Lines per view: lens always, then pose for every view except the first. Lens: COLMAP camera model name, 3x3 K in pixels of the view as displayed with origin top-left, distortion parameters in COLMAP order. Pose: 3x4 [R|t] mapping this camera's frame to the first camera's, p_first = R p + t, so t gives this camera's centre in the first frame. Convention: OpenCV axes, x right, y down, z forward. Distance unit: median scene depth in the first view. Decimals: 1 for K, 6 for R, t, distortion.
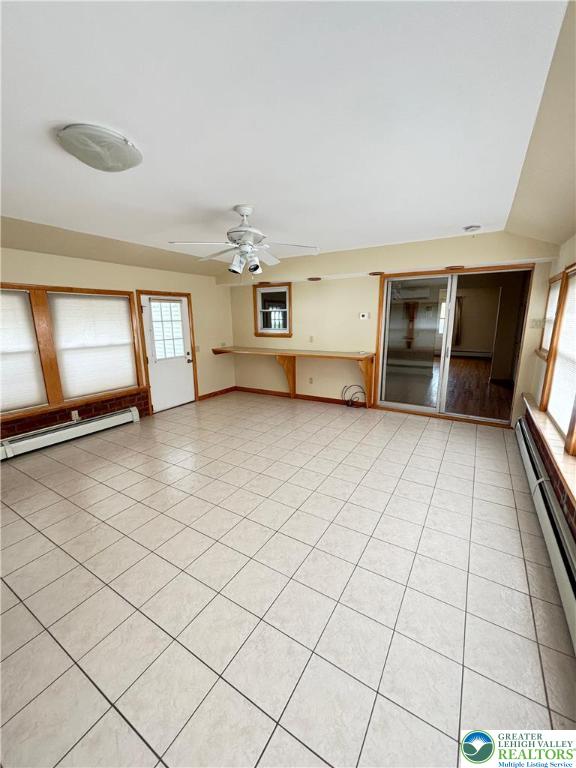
lens RADIAL K [[308.1, 0, 288.0], [0, 308.1, 384.0], [0, 0, 1]] dist [0.000348, 0.000940]
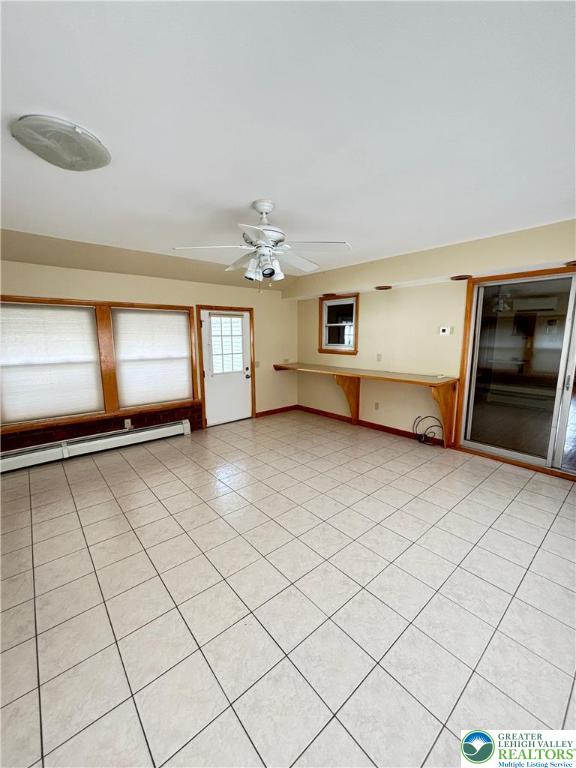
lens RADIAL K [[308.1, 0, 288.9], [0, 308.1, 383.8], [0, 0, 1]] dist [0.000348, 0.000940]
pose [[0.951315, 0.055562, -0.303172, 0.116061], [-0.070715, 0.996725, -0.039227, -0.025853], [0.300000, 0.058756, 0.952128, 0.130688]]
